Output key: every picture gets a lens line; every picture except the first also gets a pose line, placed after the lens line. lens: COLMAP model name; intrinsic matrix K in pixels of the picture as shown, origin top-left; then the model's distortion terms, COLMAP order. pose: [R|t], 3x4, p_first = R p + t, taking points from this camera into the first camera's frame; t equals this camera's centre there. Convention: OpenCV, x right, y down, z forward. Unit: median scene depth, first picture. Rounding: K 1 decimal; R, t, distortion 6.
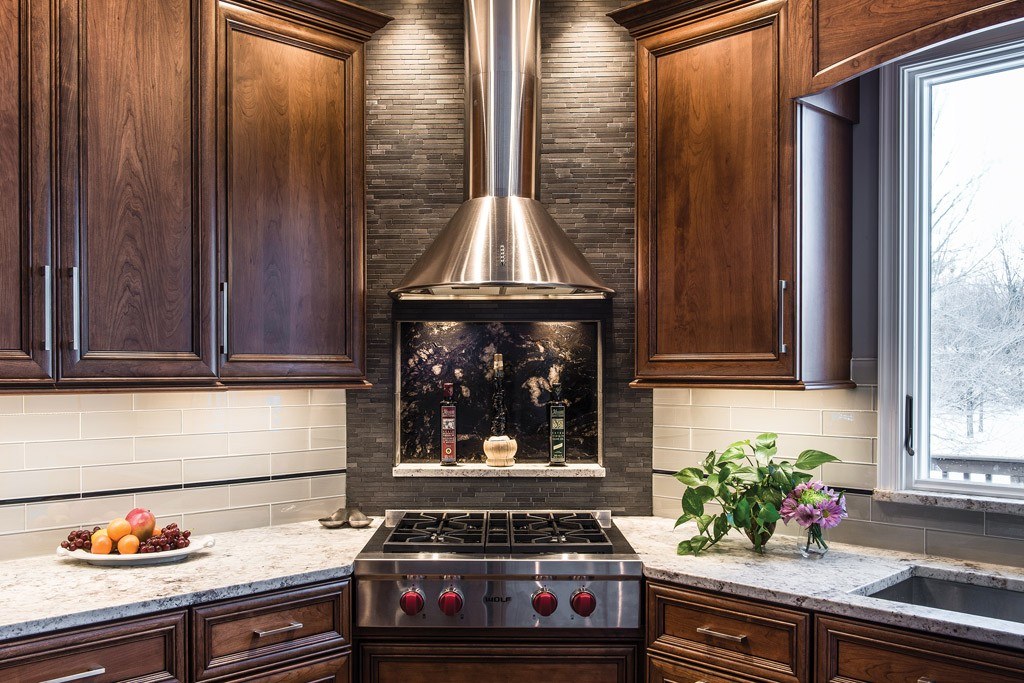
lens RADIAL K [[927.9, 0, 478.2], [0, 927.9, 384.1], [0, 0, 1]] dist [-0.019022, 0.000000]
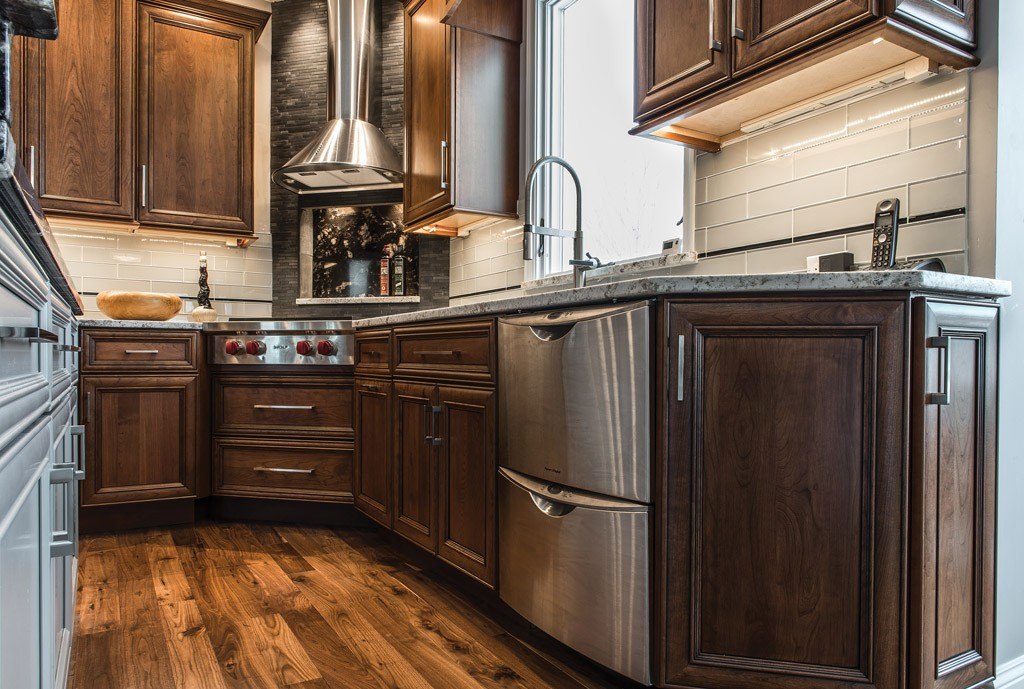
lens RADIAL K [[695.8, 0, 519.0], [0, 695.8, 366.8], [0, 0, 1]] dist [0.001313, -0.006374]
pose [[0.973386, 0.007116, -0.229063, 0.639366], [-0.008950, 0.999936, -0.006970, 0.242946], [0.228999, 0.008835, 0.973387, -0.097564]]
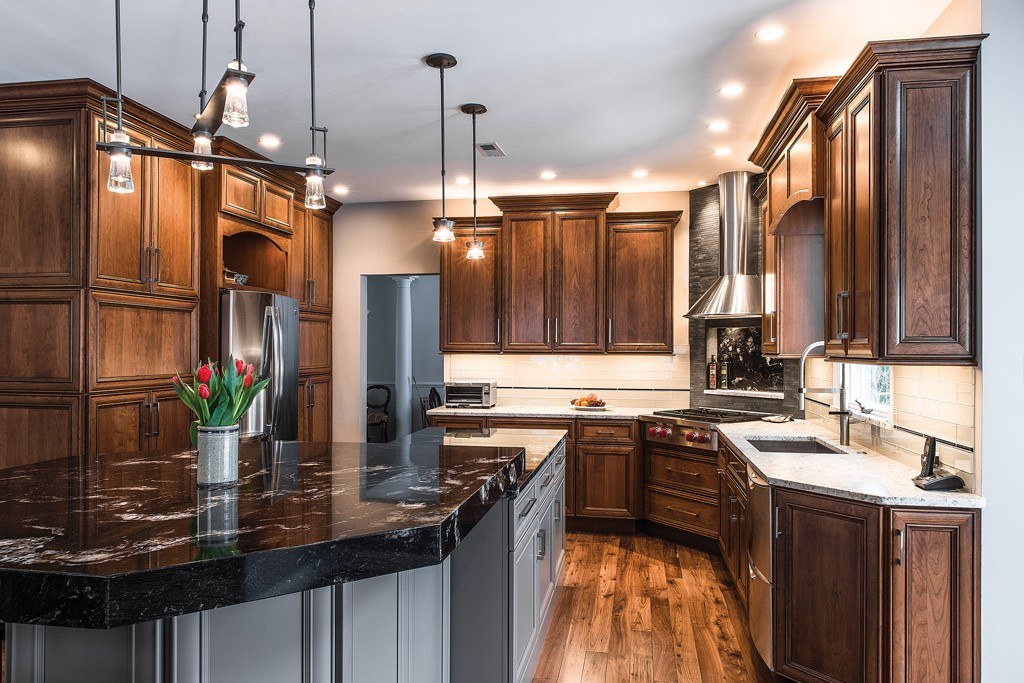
lens RADIAL K [[697.3, 0, 511.3], [0, 697.3, 344.5], [0, 0, 1]] dist [0.001688, -0.007266]
pose [[0.582870, -0.001129, -0.812565, 1.223101], [-0.016201, 0.999784, -0.013010, 0.006150], [0.812404, 0.020747, 0.582726, -0.508789]]
